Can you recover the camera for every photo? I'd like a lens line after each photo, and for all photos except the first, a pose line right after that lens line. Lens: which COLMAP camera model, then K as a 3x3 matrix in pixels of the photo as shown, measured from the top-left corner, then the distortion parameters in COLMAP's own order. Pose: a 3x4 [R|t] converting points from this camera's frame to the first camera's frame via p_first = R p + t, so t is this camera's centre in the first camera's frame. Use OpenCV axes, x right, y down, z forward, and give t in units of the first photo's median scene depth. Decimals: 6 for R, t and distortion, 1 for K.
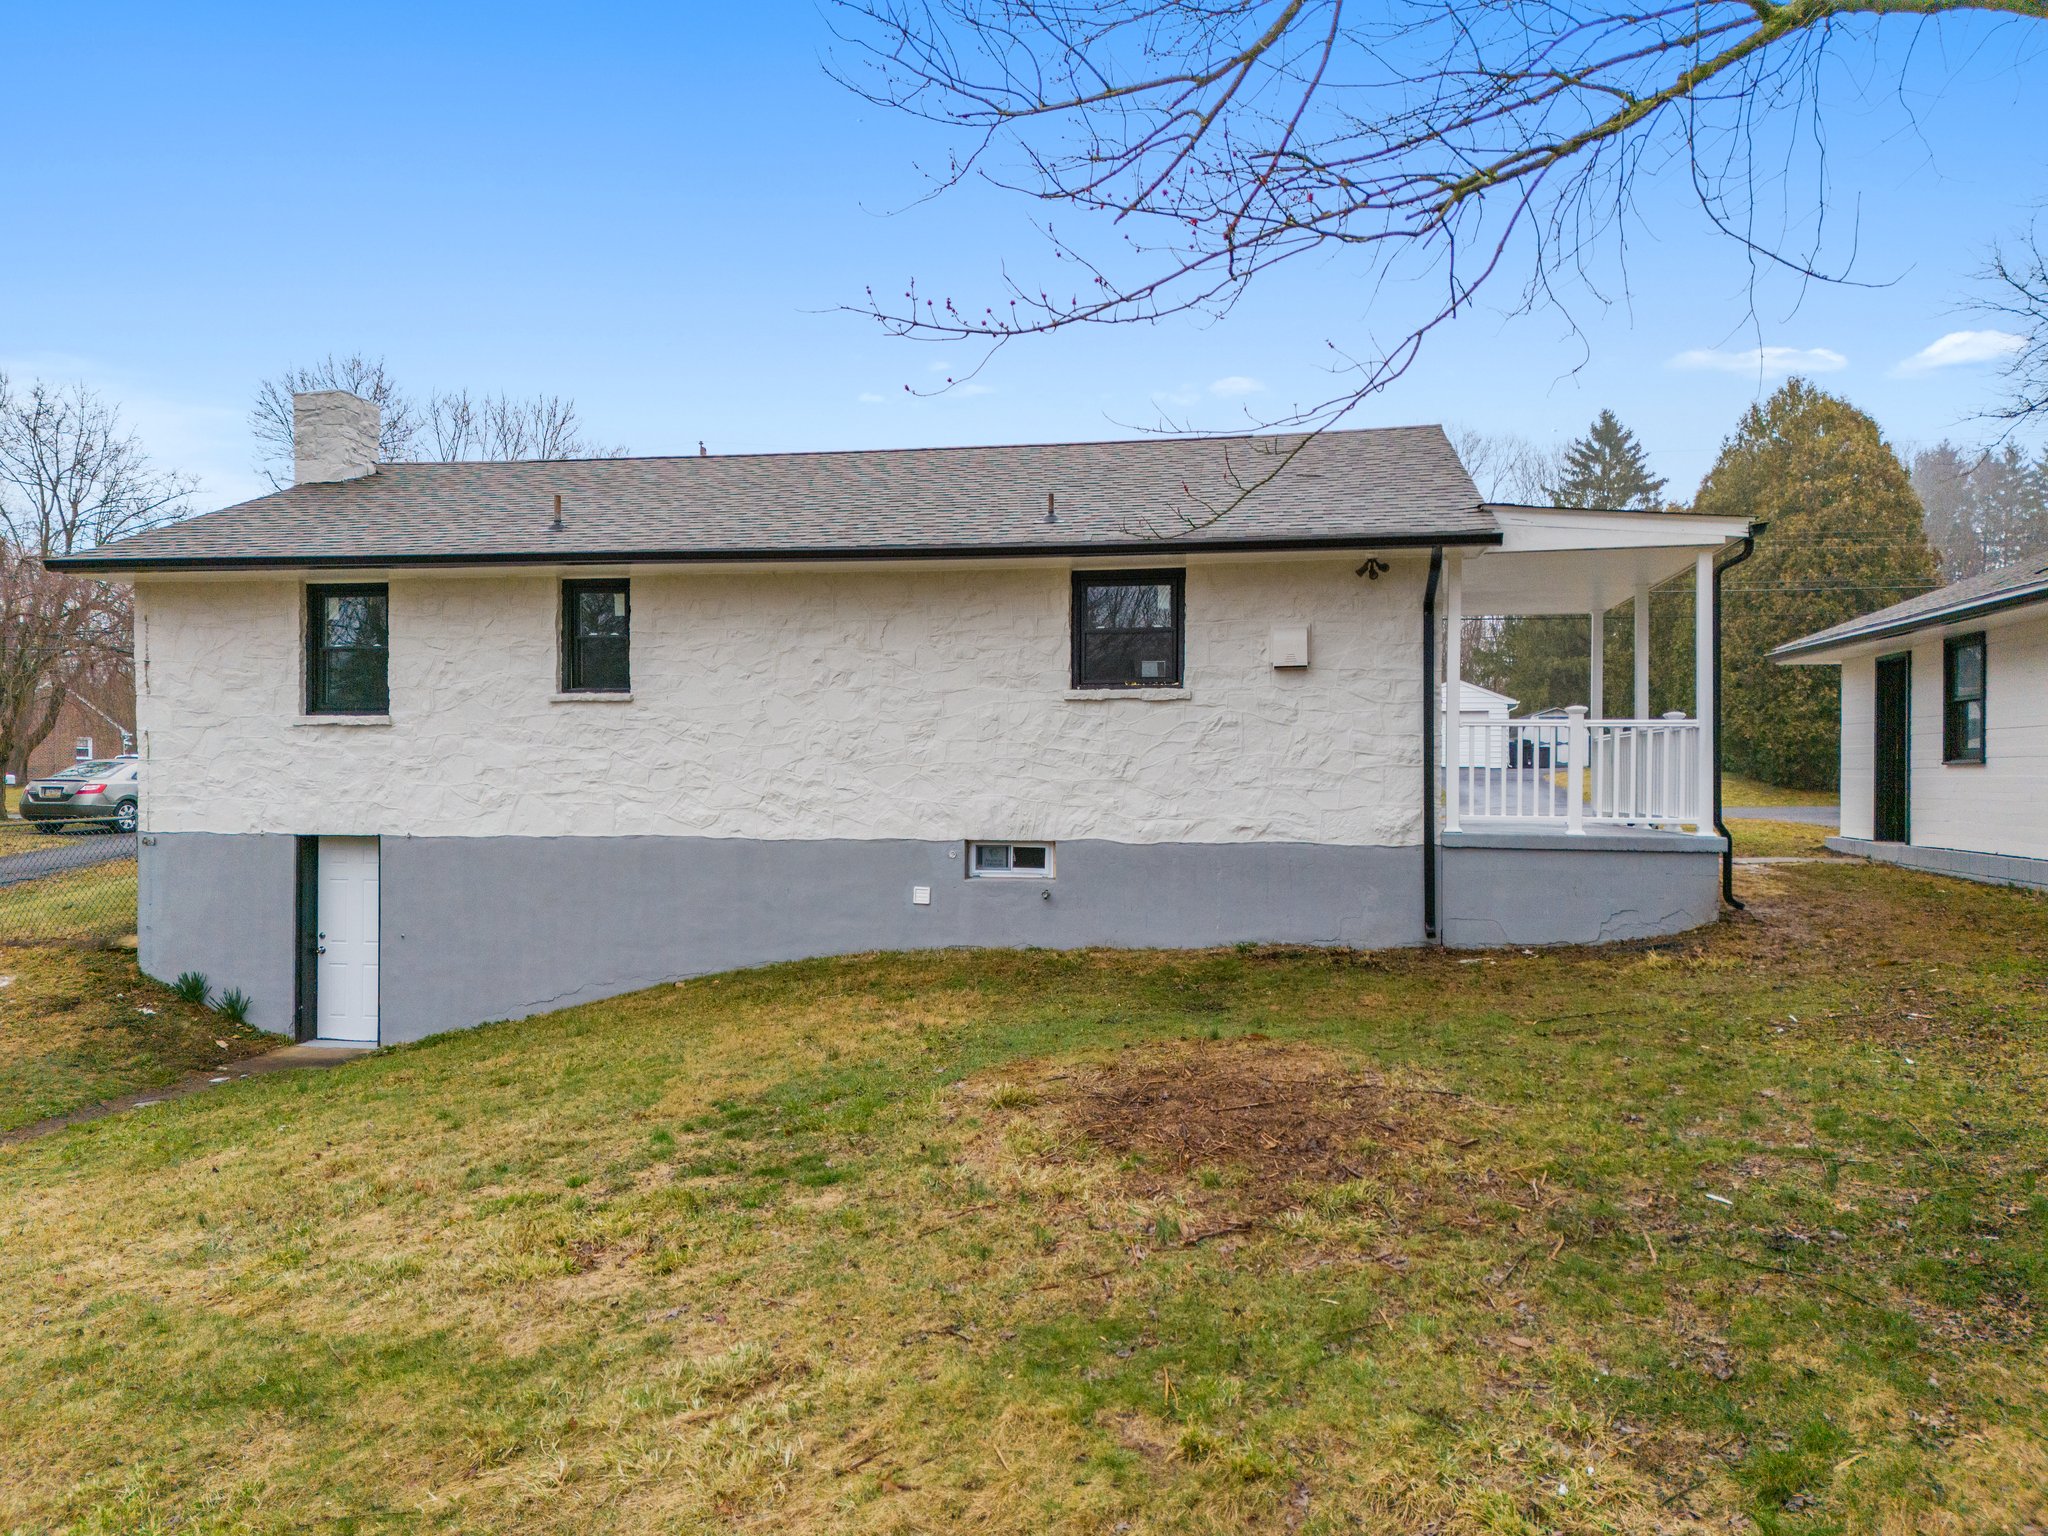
lens RADIAL K [[1482.1, 0, 1024.0], [0, 1482.1, 768.0], [0, 0, 1]] dist [0.080449, -0.078375]
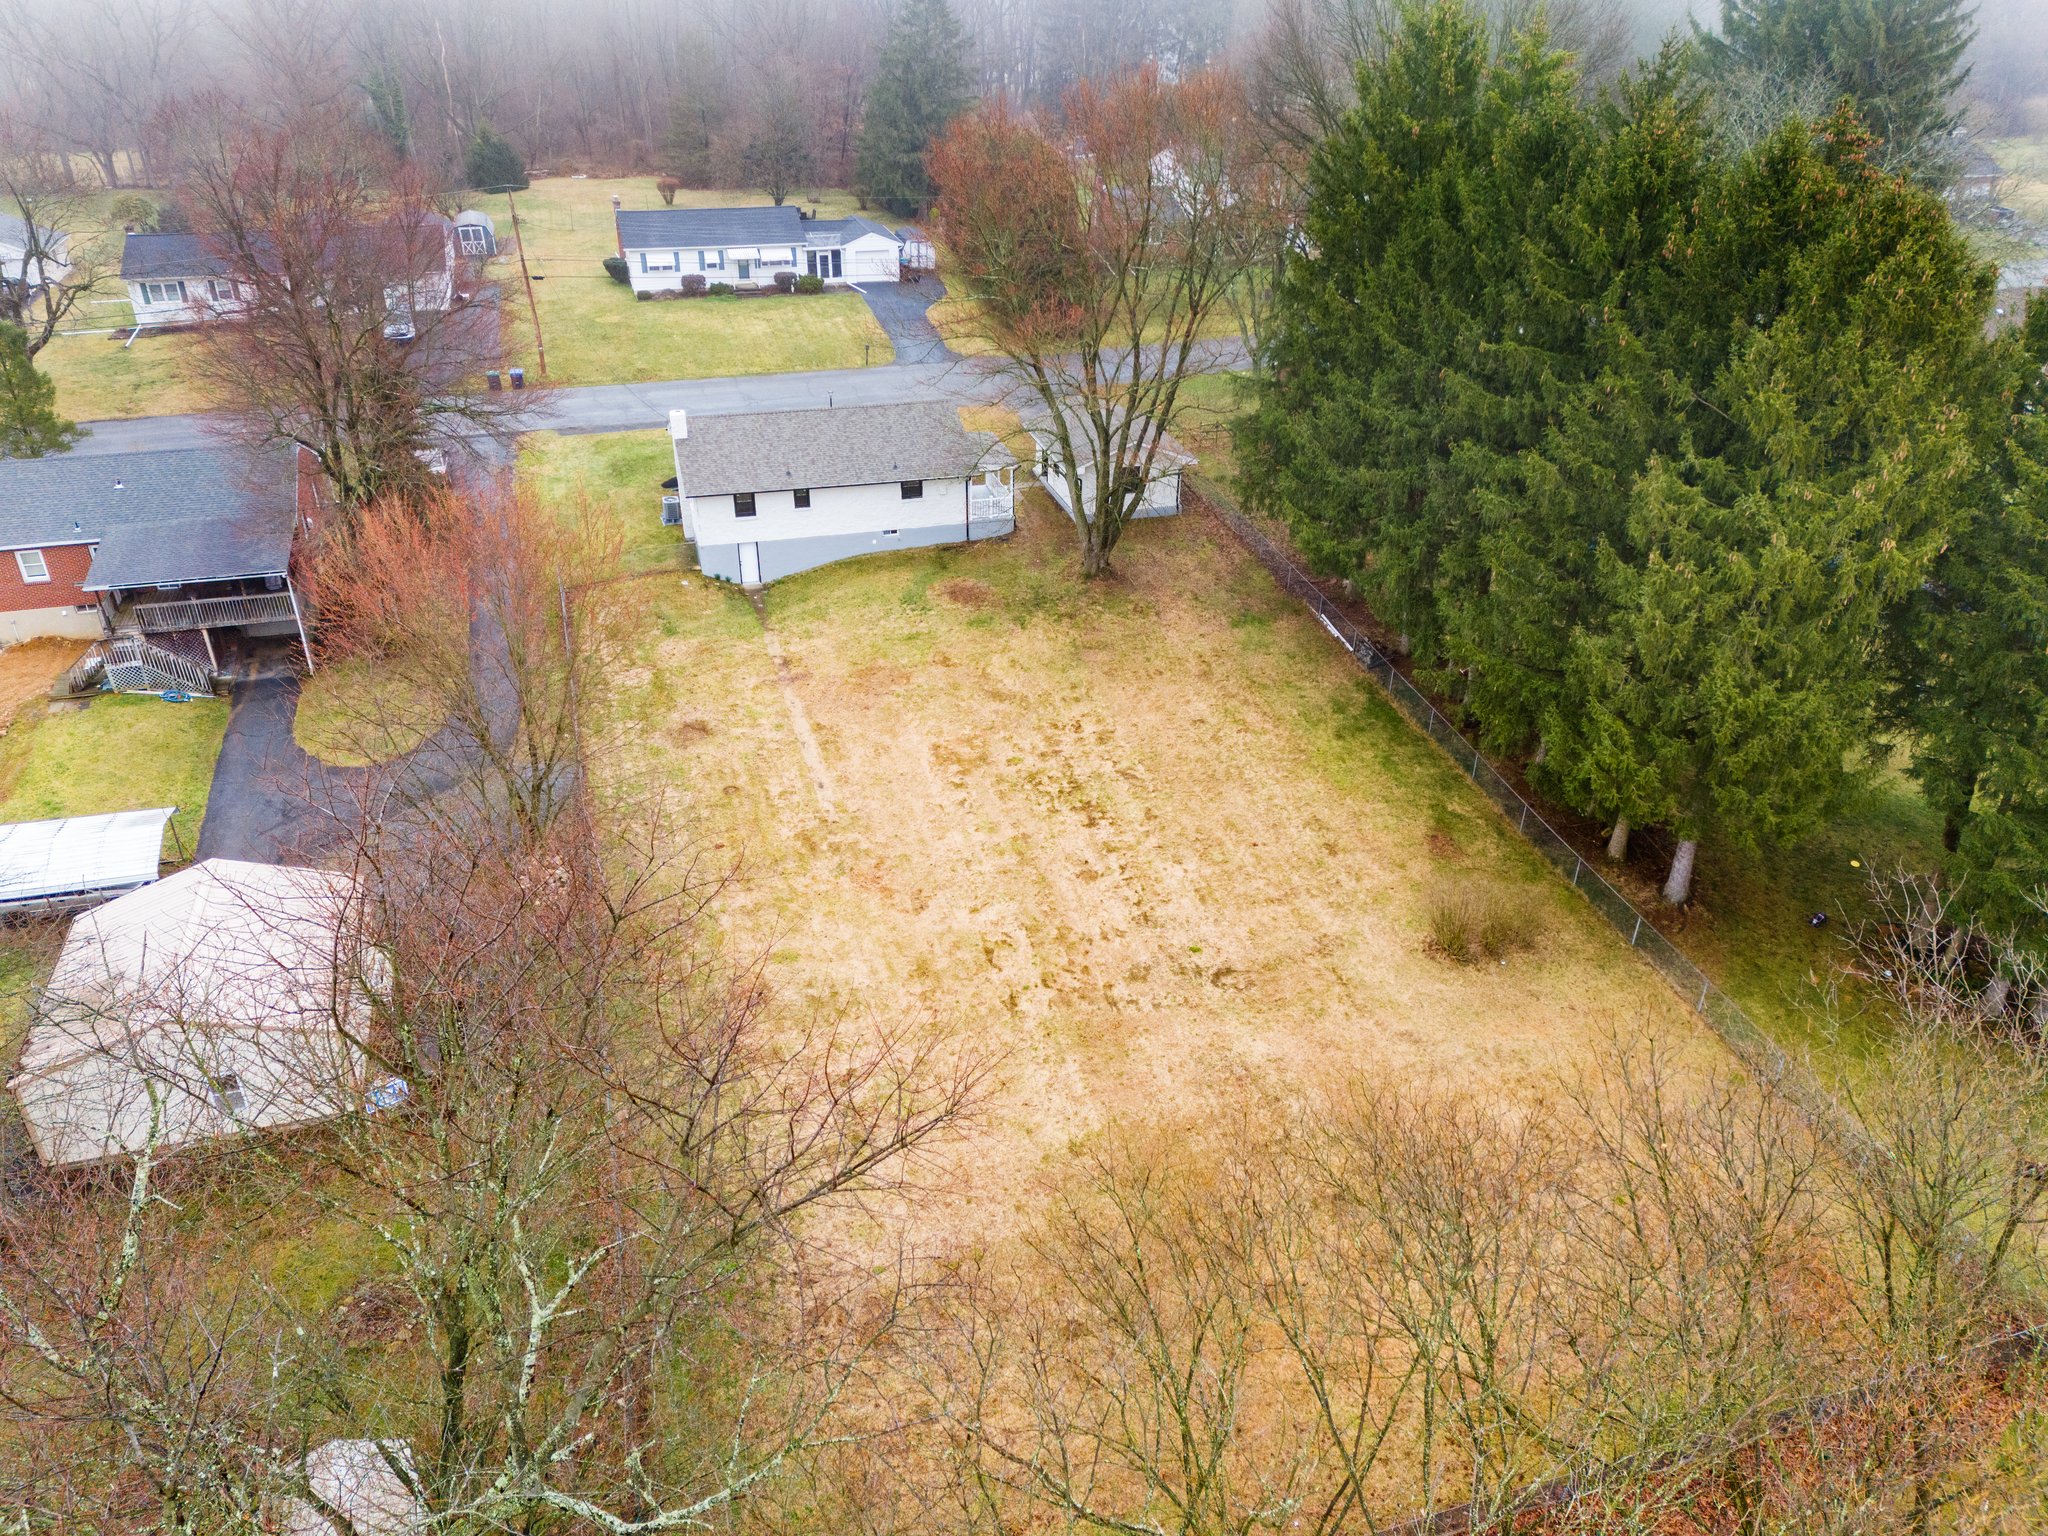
lens RADIAL K [[1482.1, 0, 1024.0], [0, 1482.1, 768.0], [0, 0, 1]] dist [0.080449, -0.078375]
pose [[0.895881, -0.212626, 0.390112, -1.734063], [-0.018242, 0.859705, 0.510465, -1.825909], [-0.443920, -0.464432, 0.766315, -3.449719]]
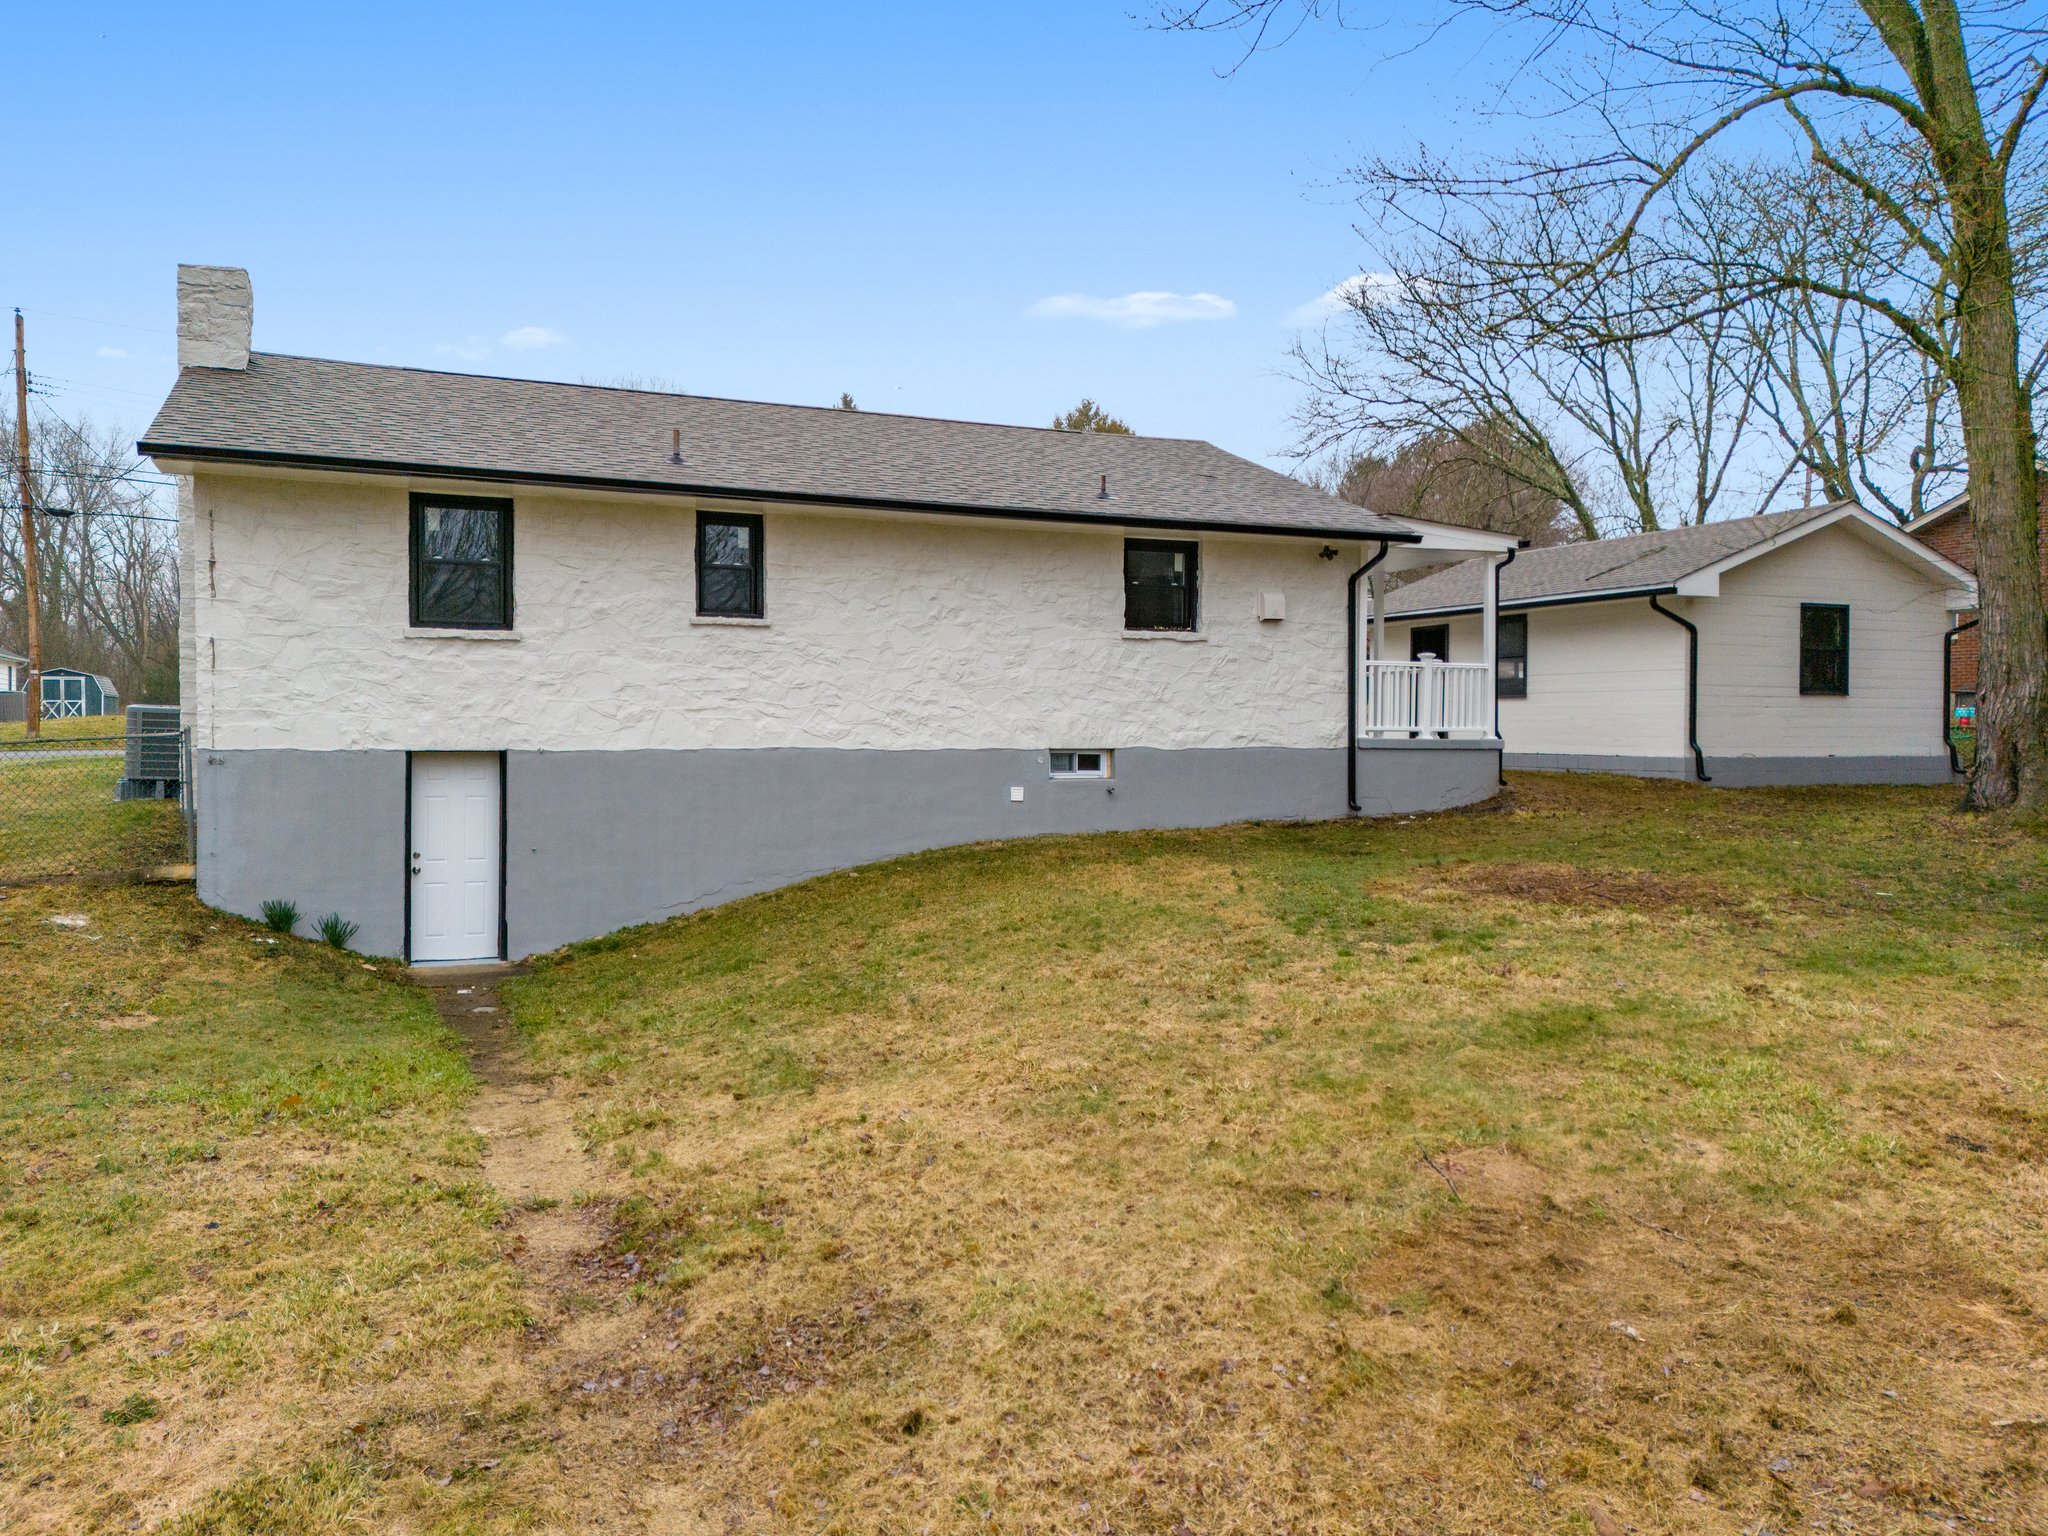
lens RADIAL K [[1482.1, 0, 1024.0], [0, 1482.1, 768.0], [0, 0, 1]] dist [0.080449, -0.078375]
pose [[0.834187, -0.013443, 0.551317, -0.725205], [-0.000874, 0.999669, 0.025698, 0.032105], [-0.551480, -0.021919, 0.833900, -0.027752]]
